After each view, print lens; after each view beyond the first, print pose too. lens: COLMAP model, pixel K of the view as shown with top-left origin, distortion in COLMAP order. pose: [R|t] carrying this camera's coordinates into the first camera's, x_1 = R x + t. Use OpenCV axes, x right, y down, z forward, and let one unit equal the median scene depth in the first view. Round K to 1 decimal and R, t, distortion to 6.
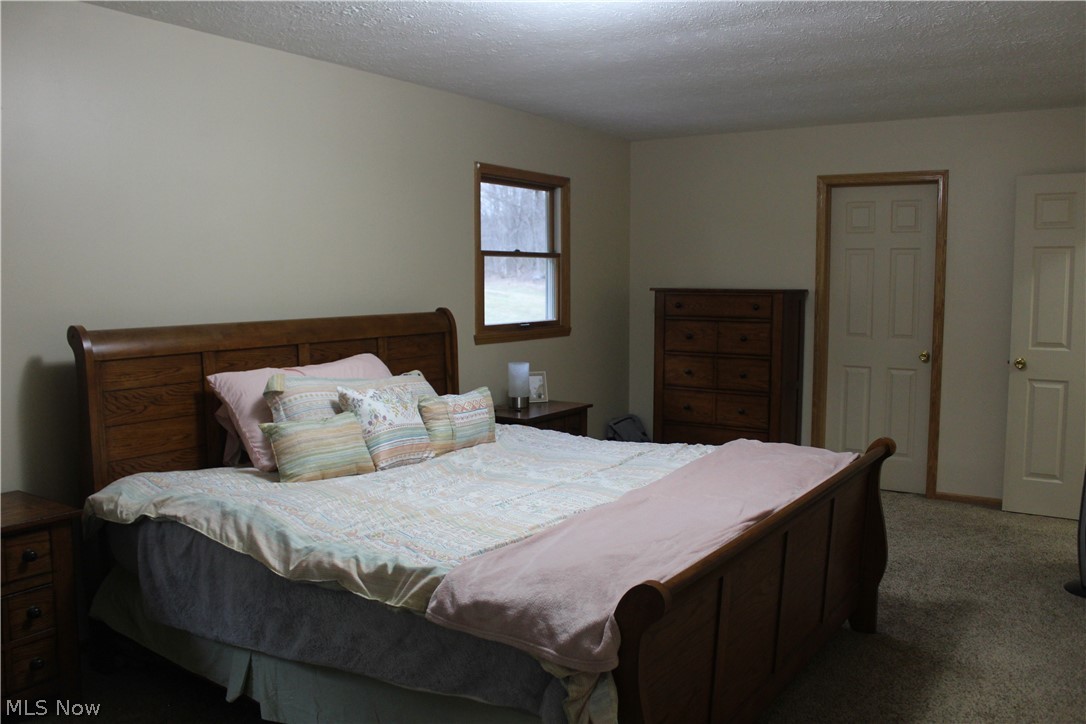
lens RADIAL K [[902.8, 0, 543.0], [0, 902.8, 362.0], [0, 0, 1]] dist [-0.163514, 0.137012]
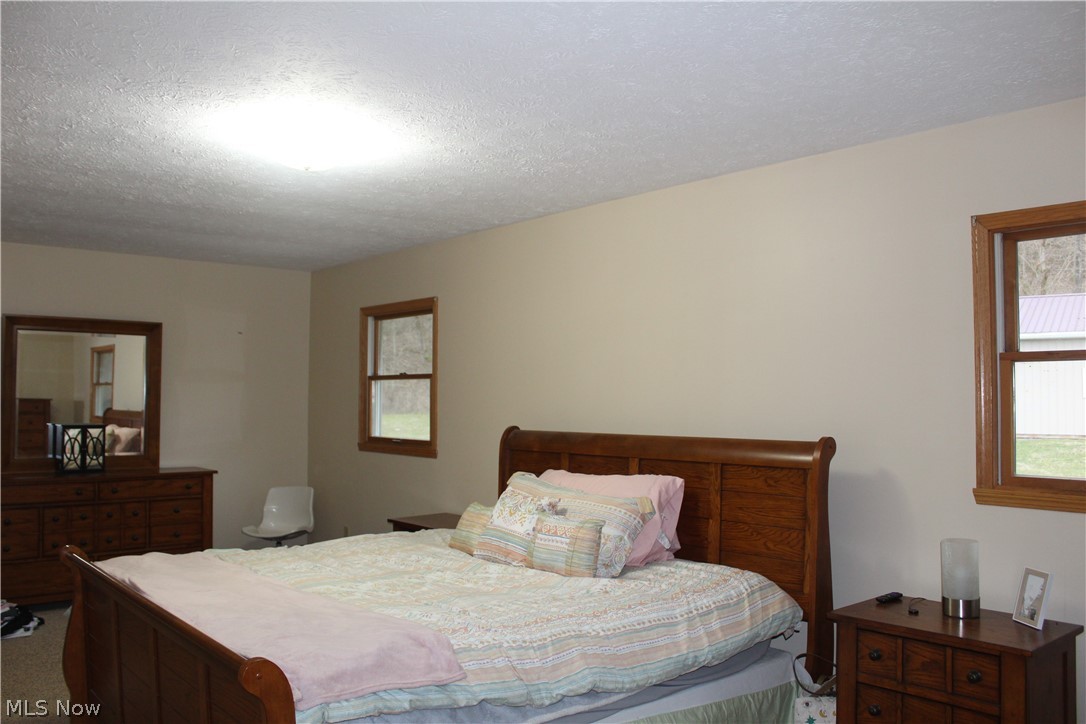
lens RADIAL K [[902.8, 0, 543.0], [0, 902.8, 362.0], [0, 0, 1]] dist [-0.163514, 0.137012]
pose [[-0.253087, -0.035075, -0.966808, 0.958870], [-0.092485, 0.995643, -0.011911, -0.132337], [0.963013, 0.086400, -0.255228, 1.363981]]
